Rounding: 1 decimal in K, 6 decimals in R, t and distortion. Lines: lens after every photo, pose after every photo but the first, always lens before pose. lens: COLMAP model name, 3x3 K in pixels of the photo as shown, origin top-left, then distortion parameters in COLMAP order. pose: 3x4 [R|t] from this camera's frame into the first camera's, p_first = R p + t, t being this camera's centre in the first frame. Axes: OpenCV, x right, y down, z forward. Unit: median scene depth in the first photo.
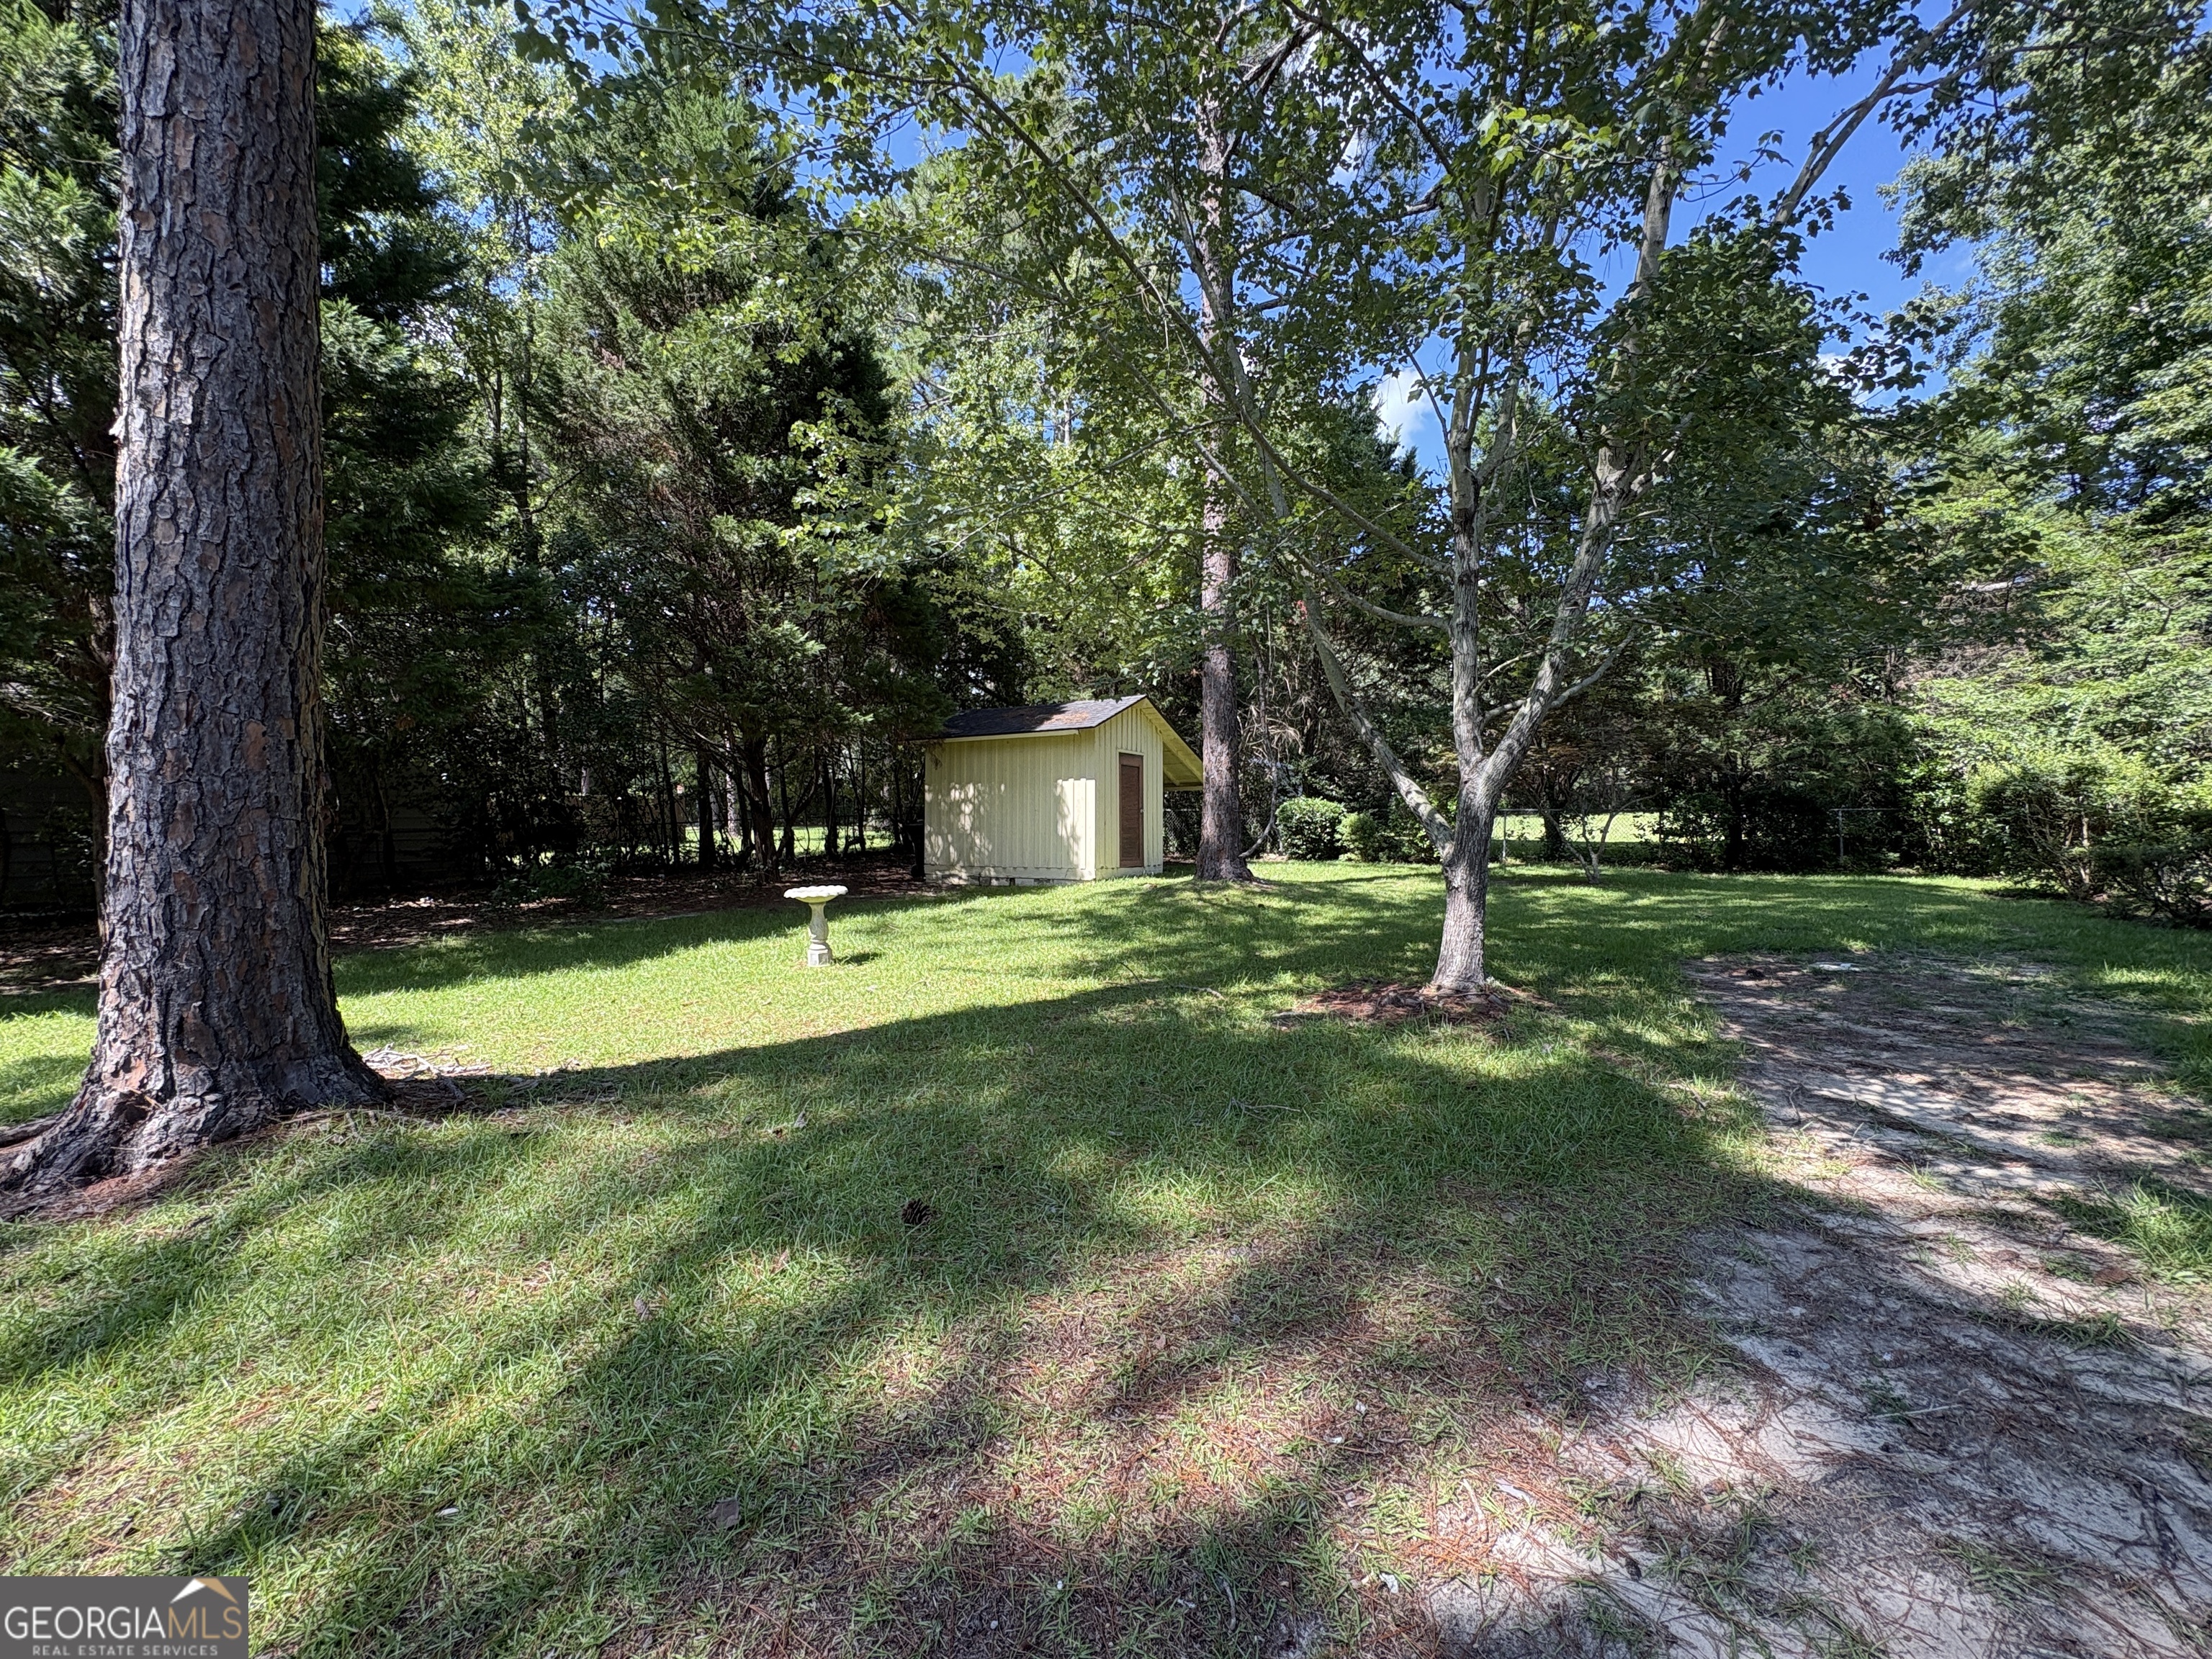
lens RADIAL K [[885.5, 0, 1100.9], [0, 885.5, 827.3], [0, 0, 1]] dist [0.001782, 0.000320]
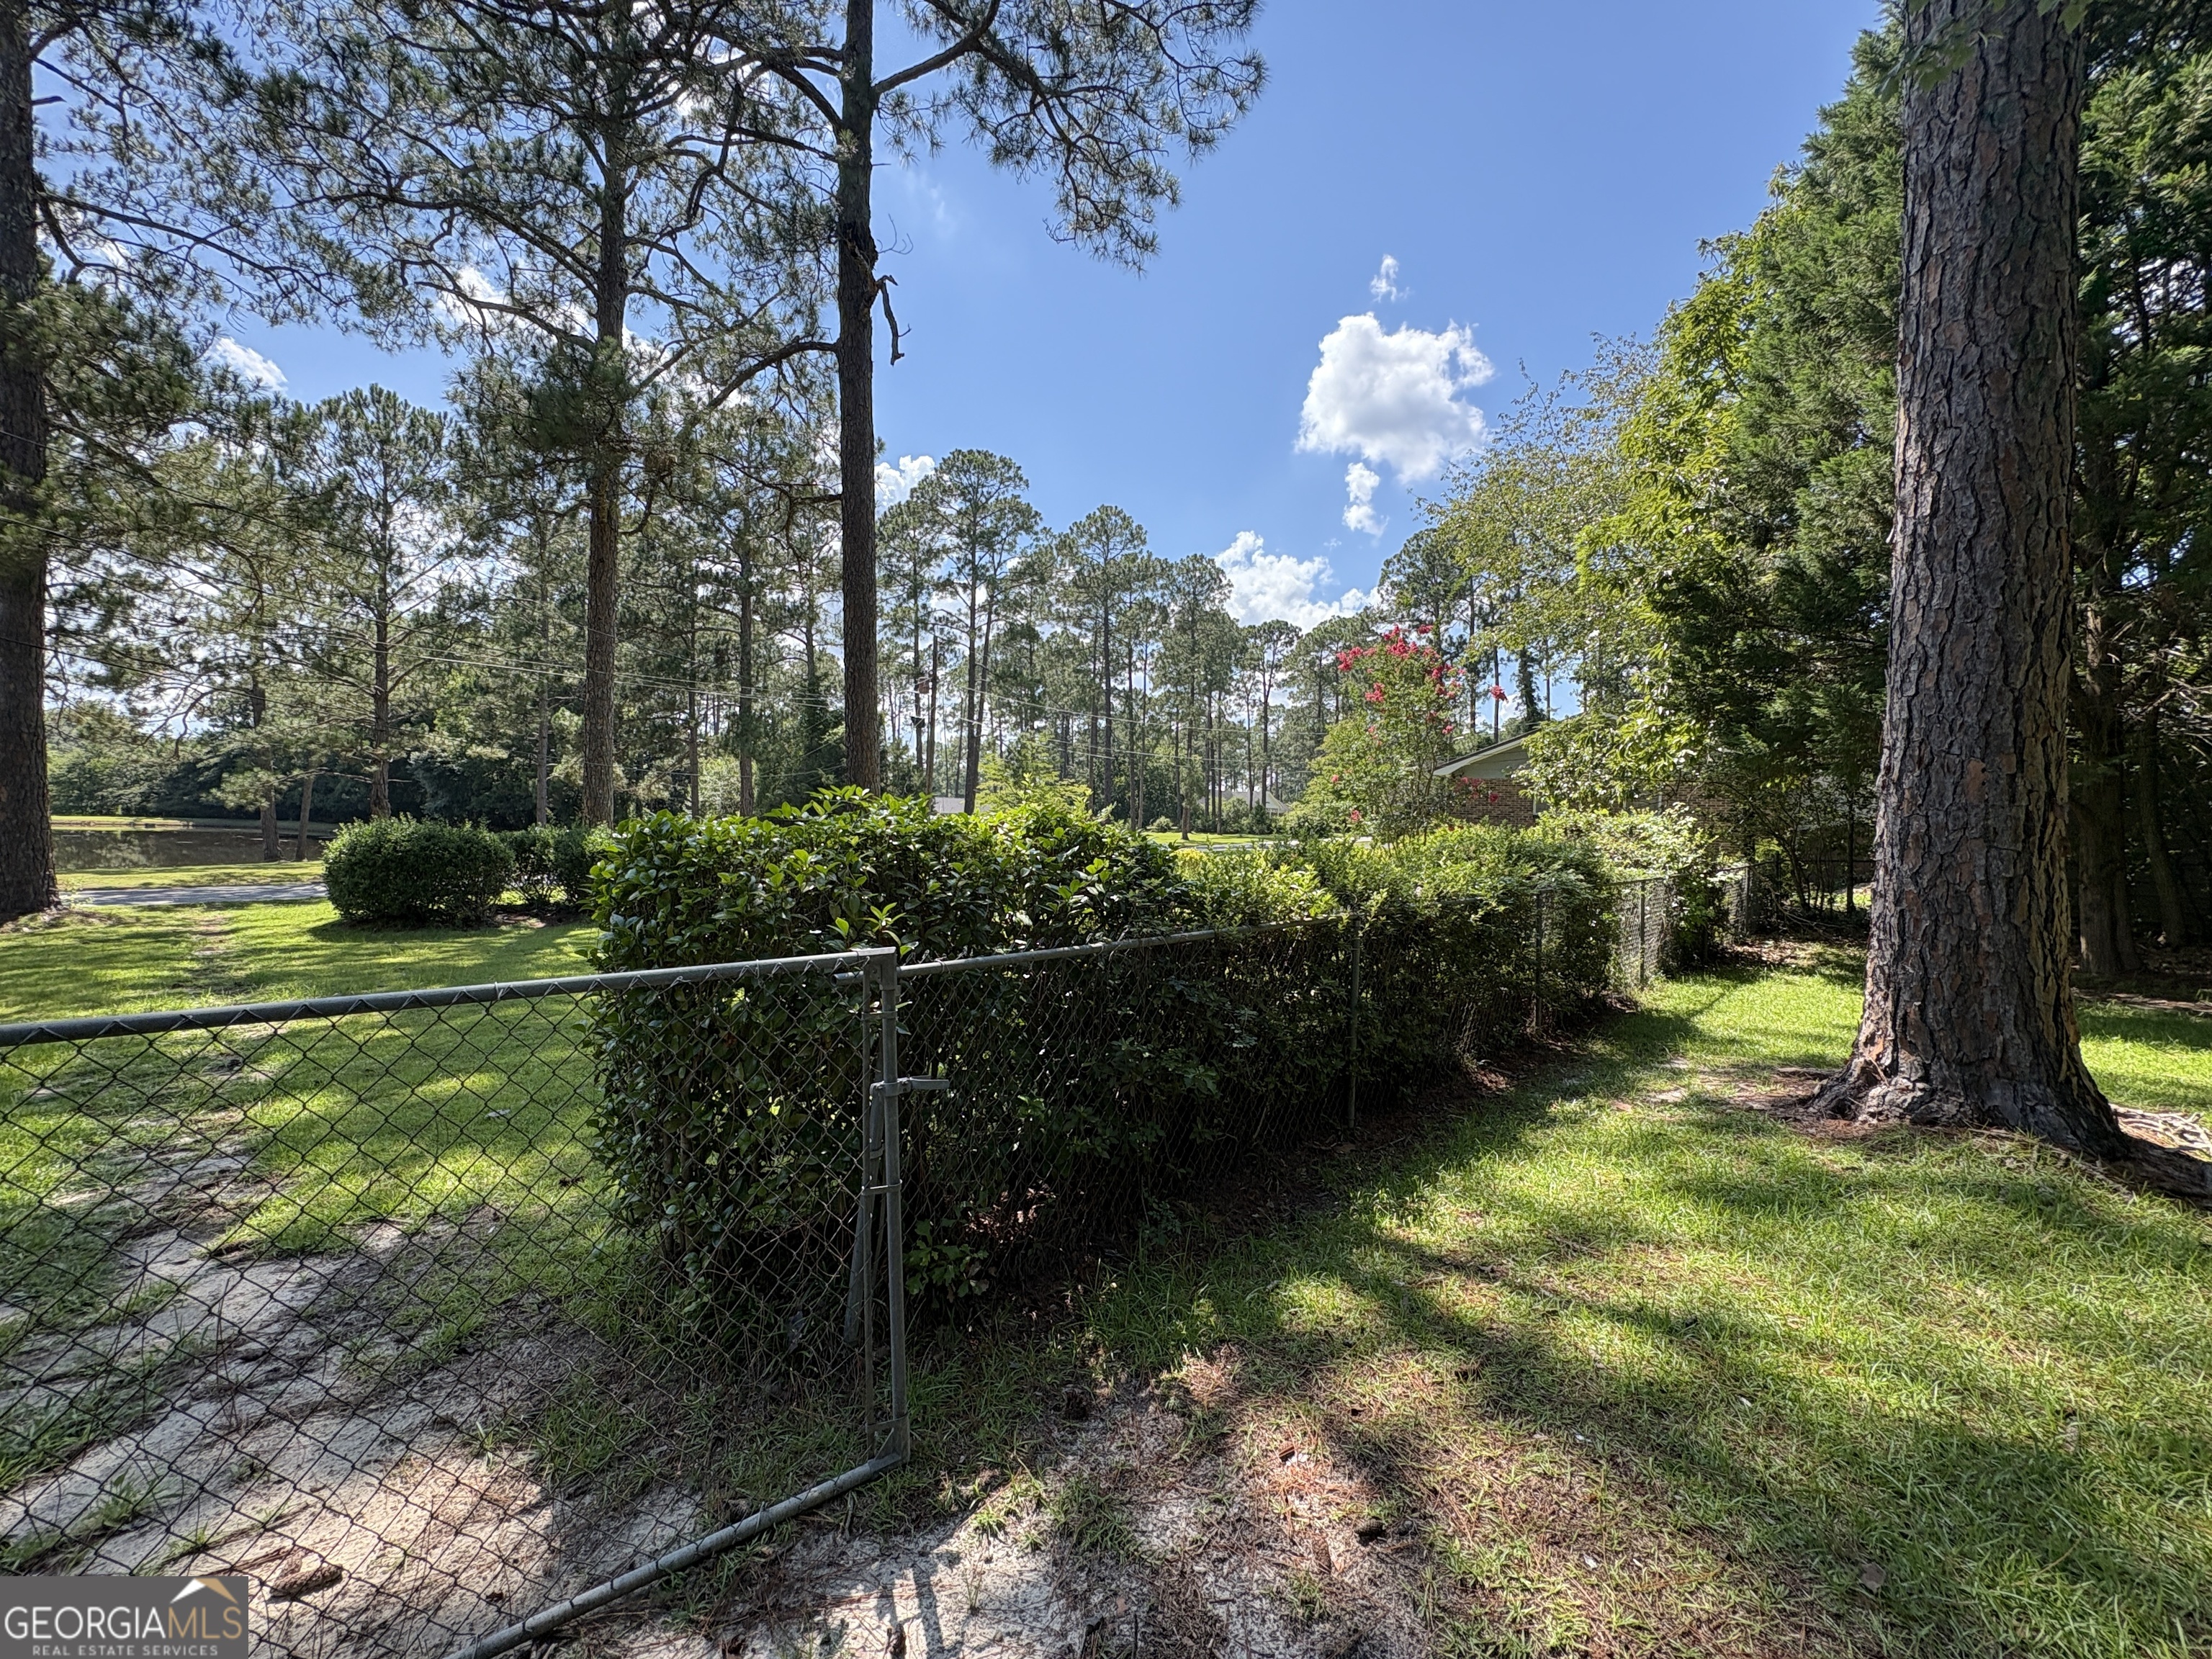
lens RADIAL K [[885.5, 0, 1100.9], [0, 885.5, 827.3], [0, 0, 1]] dist [0.001782, 0.000320]
pose [[-0.205075, 0.009869, -0.978697, 0.300489], [-0.028582, 0.999462, 0.016068, -0.019440], [0.978329, 0.031269, -0.204682, 0.144520]]
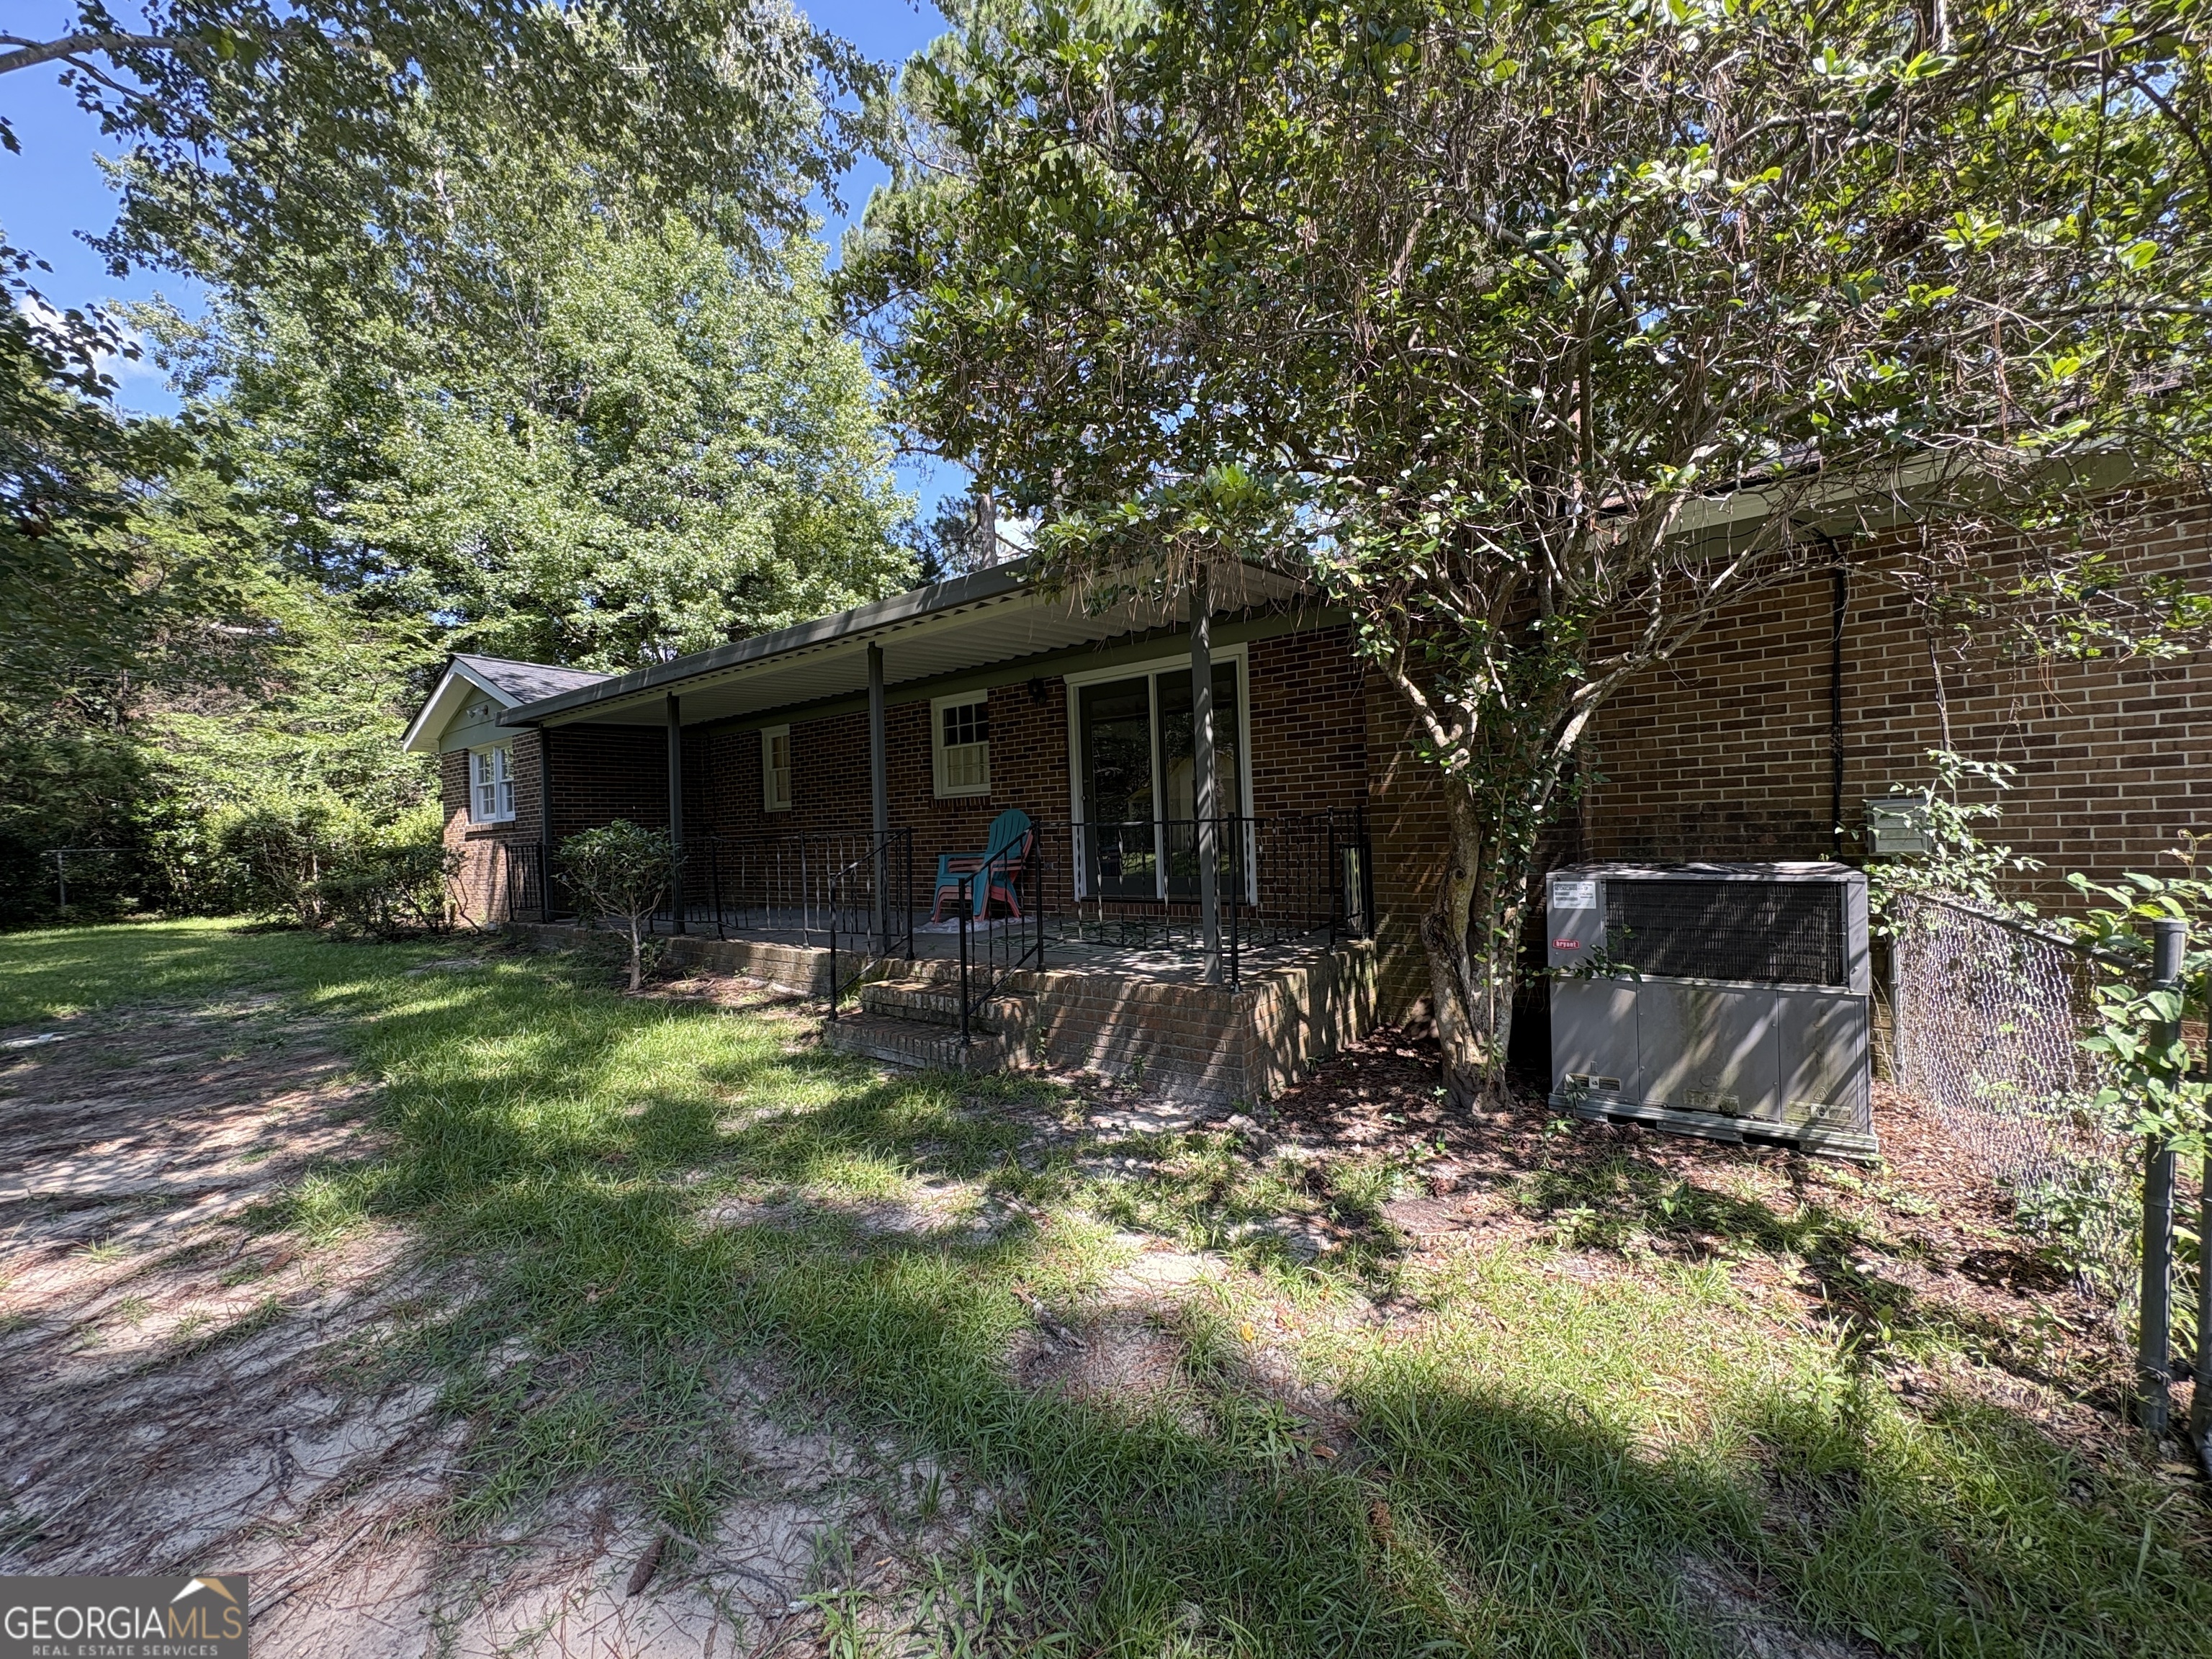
lens RADIAL K [[885.5, 0, 1100.9], [0, 885.5, 827.3], [0, 0, 1]] dist [0.001782, 0.000320]
pose [[0.012054, 0.010575, 0.999871, 0.005332], [0.033420, 0.999381, -0.010973, -0.002490], [-0.999369, 0.033548, 0.011693, -0.053515]]
